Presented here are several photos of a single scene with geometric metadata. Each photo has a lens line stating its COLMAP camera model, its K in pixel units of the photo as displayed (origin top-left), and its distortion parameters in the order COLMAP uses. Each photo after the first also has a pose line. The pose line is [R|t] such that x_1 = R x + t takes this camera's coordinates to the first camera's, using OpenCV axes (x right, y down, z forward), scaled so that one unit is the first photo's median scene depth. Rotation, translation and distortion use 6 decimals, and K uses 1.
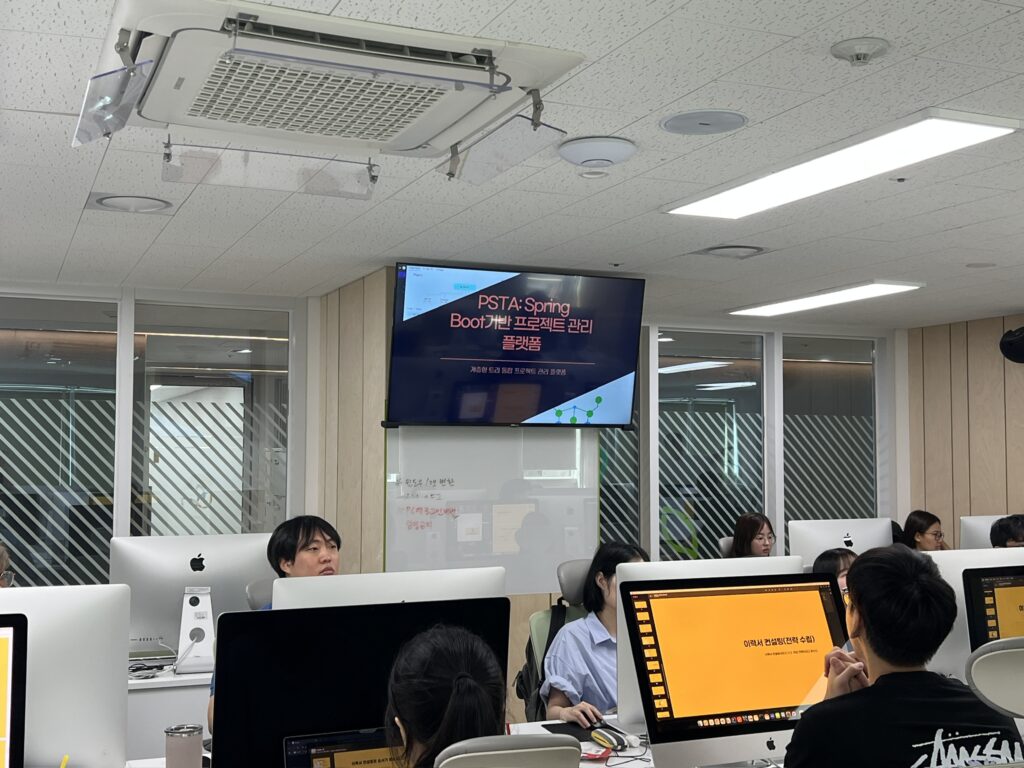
lens RADIAL K [[1212.5, 0, 497.1], [0, 1212.5, 396.0], [0, 0, 1]] dist [0.038318, 0.000000]
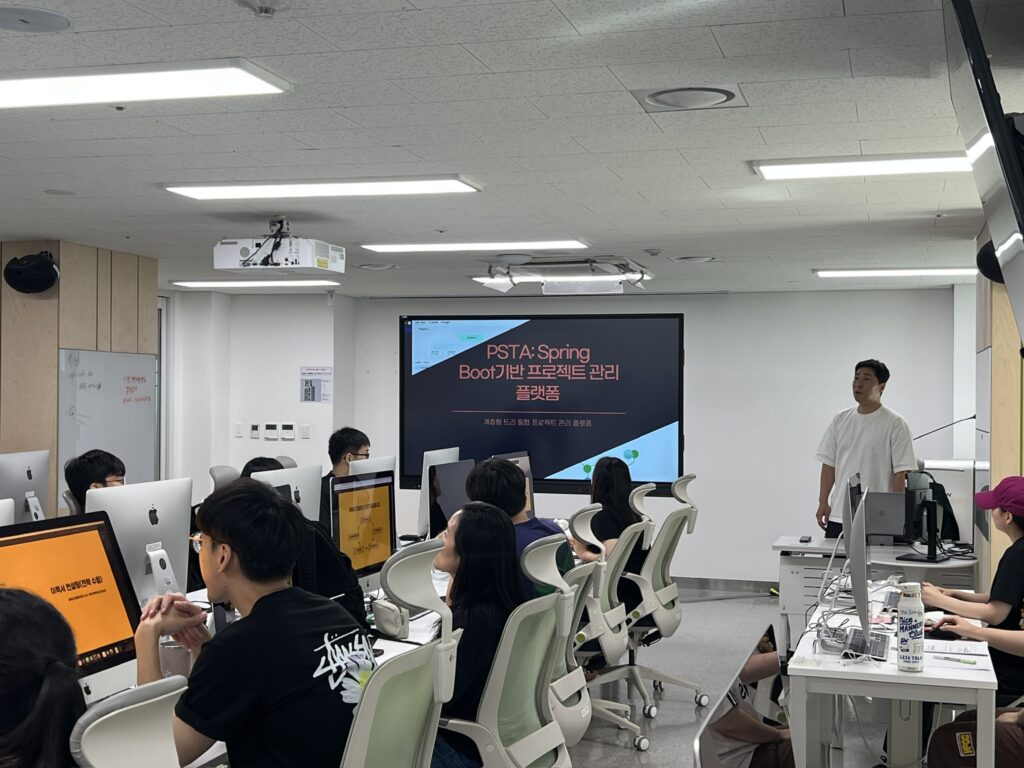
lens RADIAL K [[1369.8, 0, 507.7], [0, 1369.8, 389.4], [0, 0, 1]] dist [0.129933, 0.000000]
pose [[0.619096, 0.006580, 0.785288, -0.351490], [-0.044639, 0.998643, 0.026824, 0.004104], [-0.784046, -0.051661, 0.618549, 0.061494]]
